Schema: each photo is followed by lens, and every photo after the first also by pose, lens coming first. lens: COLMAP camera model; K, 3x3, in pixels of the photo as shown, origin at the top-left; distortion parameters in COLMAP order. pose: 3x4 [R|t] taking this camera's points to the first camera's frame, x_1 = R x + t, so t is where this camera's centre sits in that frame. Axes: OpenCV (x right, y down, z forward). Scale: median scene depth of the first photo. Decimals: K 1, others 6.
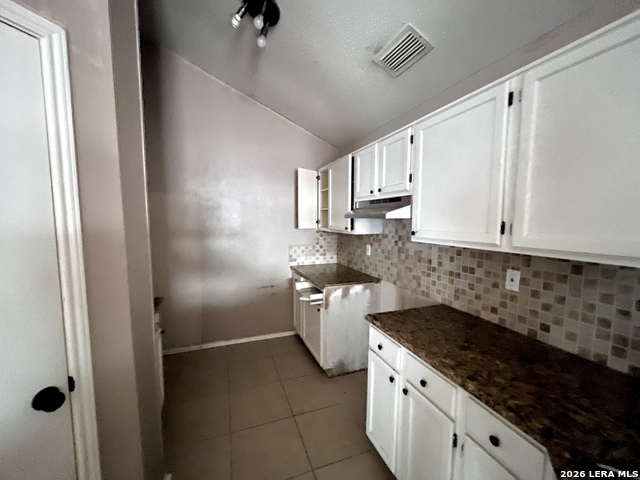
lens RADIAL K [[260.0, 0, 318.4], [0, 260.0, 240.5], [0, 0, 1]] dist [-0.004678, 0.000293]
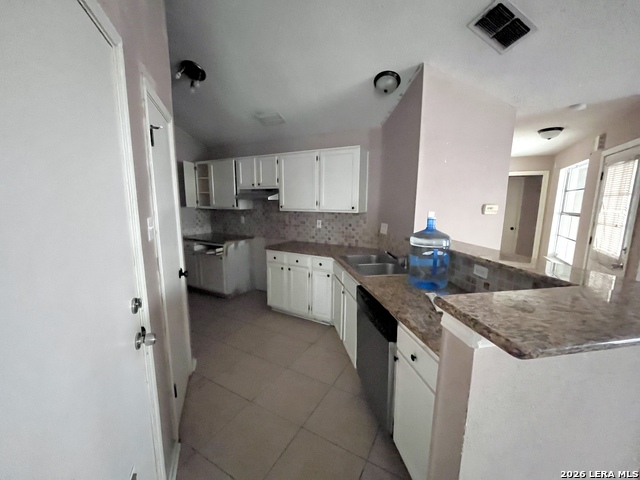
lens RADIAL K [[260.0, 0, 320.6], [0, 260.0, 241.3], [0, 0, 1]] dist [-0.004678, 0.000293]
pose [[0.757968, -0.097718, 0.644931, -0.589803], [0.049357, 0.994473, 0.092672, 0.053594], [-0.650422, -0.038411, 0.758601, -0.626629]]
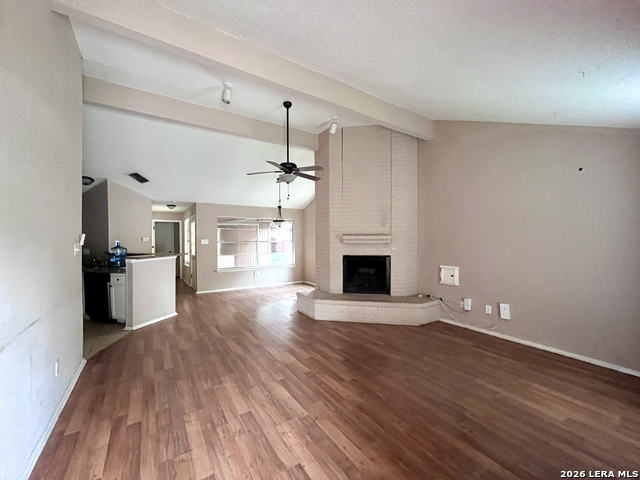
lens RADIAL K [[260.0, 0, 321.3], [0, 260.0, 239.8], [0, 0, 1]] dist [-0.004678, 0.000293]
pose [[-0.231988, -0.011018, 0.972656, -2.998832], [0.087806, 0.995616, 0.032221, 0.172891], [-0.968747, 0.092880, -0.230004, -1.691808]]
